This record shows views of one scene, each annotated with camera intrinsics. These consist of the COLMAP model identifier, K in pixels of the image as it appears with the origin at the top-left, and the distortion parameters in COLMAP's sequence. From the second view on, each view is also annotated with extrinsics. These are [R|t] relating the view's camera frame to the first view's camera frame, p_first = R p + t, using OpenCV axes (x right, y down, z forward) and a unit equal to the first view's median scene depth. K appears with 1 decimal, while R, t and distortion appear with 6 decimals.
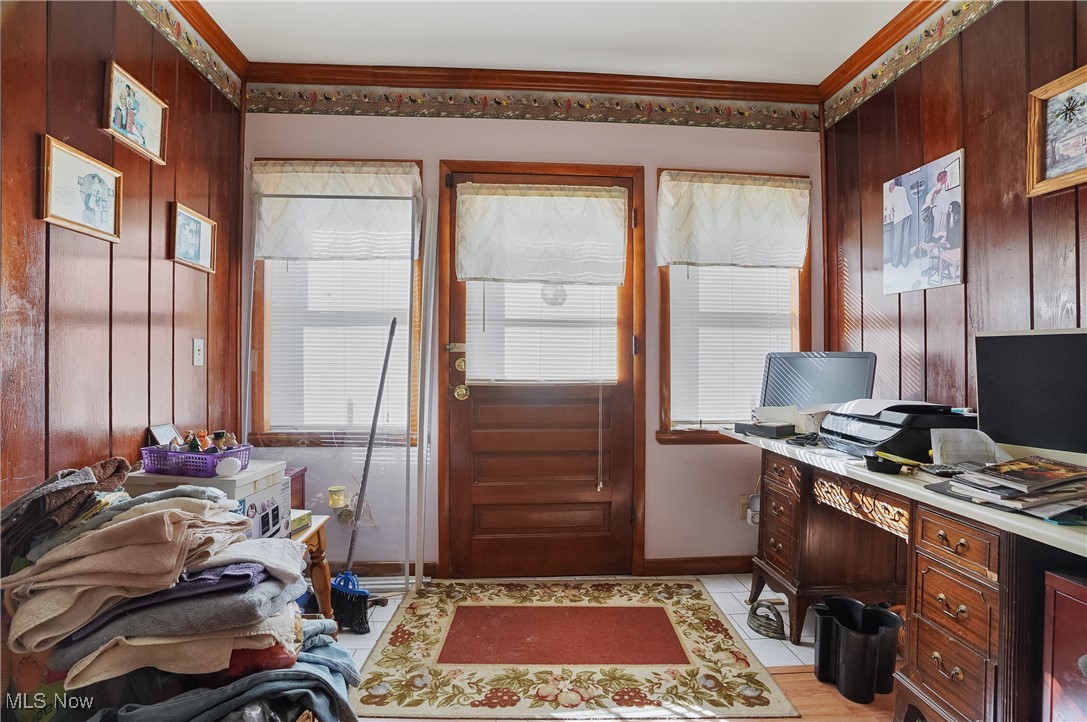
lens RADIAL K [[510.2, 0, 535.6], [0, 510.2, 359.3], [0, 0, 1]] dist [-0.022953, 0.006606]
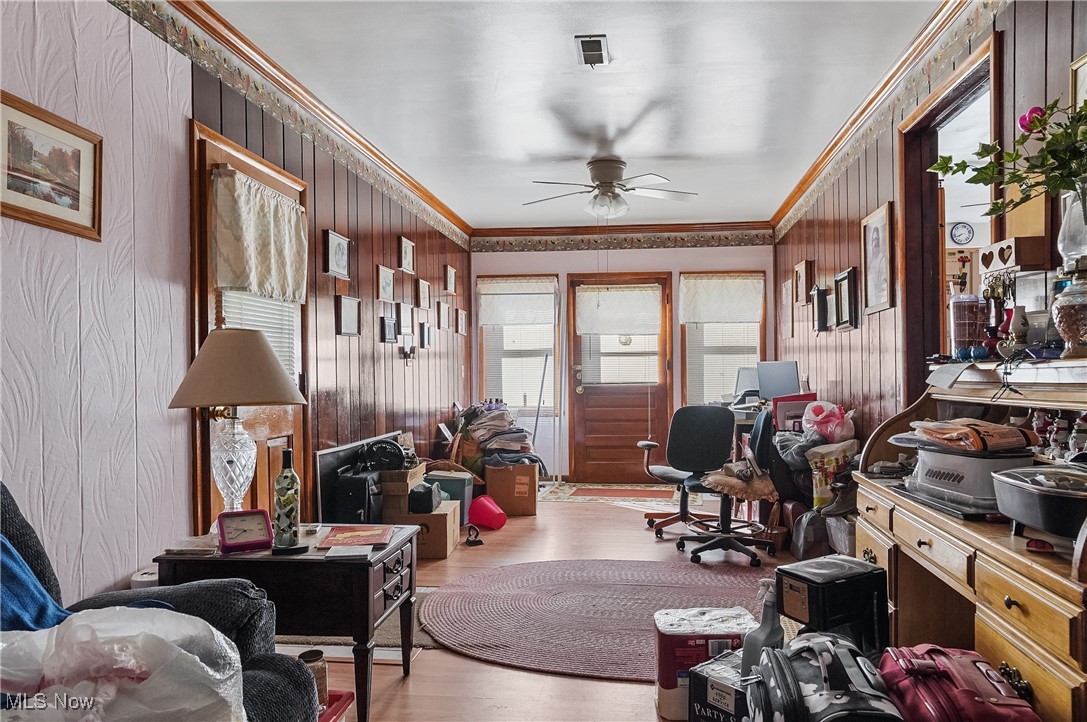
lens RADIAL K [[696.7, 0, 541.6], [0, 696.7, 369.9], [0, 0, 1]] dist [-0.006128, -0.000158]
pose [[0.977730, -0.016822, -0.209191, 0.278779], [0.014717, 0.999824, -0.011615, 0.015533], [0.209349, 0.008277, 0.977806, -1.687102]]
